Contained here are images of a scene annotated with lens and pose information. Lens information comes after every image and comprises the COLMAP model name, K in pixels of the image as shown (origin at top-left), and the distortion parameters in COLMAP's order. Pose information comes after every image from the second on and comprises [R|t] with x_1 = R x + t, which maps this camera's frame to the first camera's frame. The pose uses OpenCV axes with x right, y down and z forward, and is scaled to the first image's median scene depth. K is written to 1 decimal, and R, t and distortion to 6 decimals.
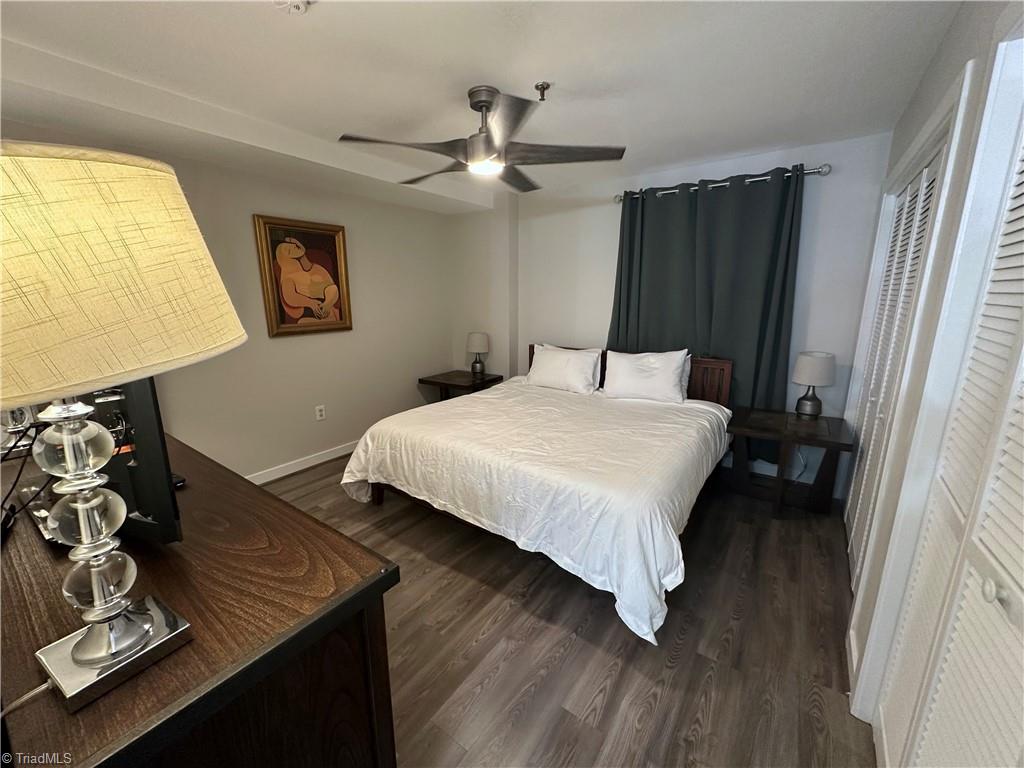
lens RADIAL K [[410.7, 0, 508.9], [0, 410.7, 381.6], [0, 0, 1]] dist [-0.001572, -0.000079]
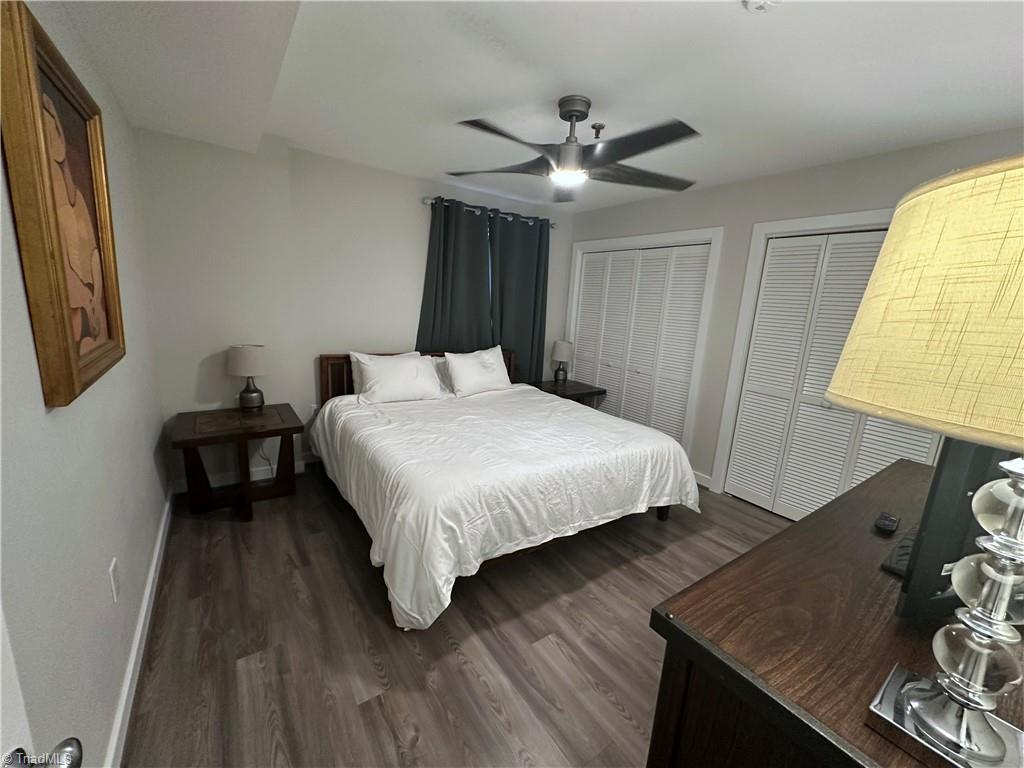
lens RADIAL K [[410.7, 0, 509.8], [0, 410.7, 384.2], [0, 0, 1]] dist [-0.001572, -0.000079]
pose [[0.333453, -0.163653, 0.928454, -0.979474], [0.134873, 0.982969, 0.124822, -0.153171], [-0.933069, 0.083601, 0.349847, 0.741619]]
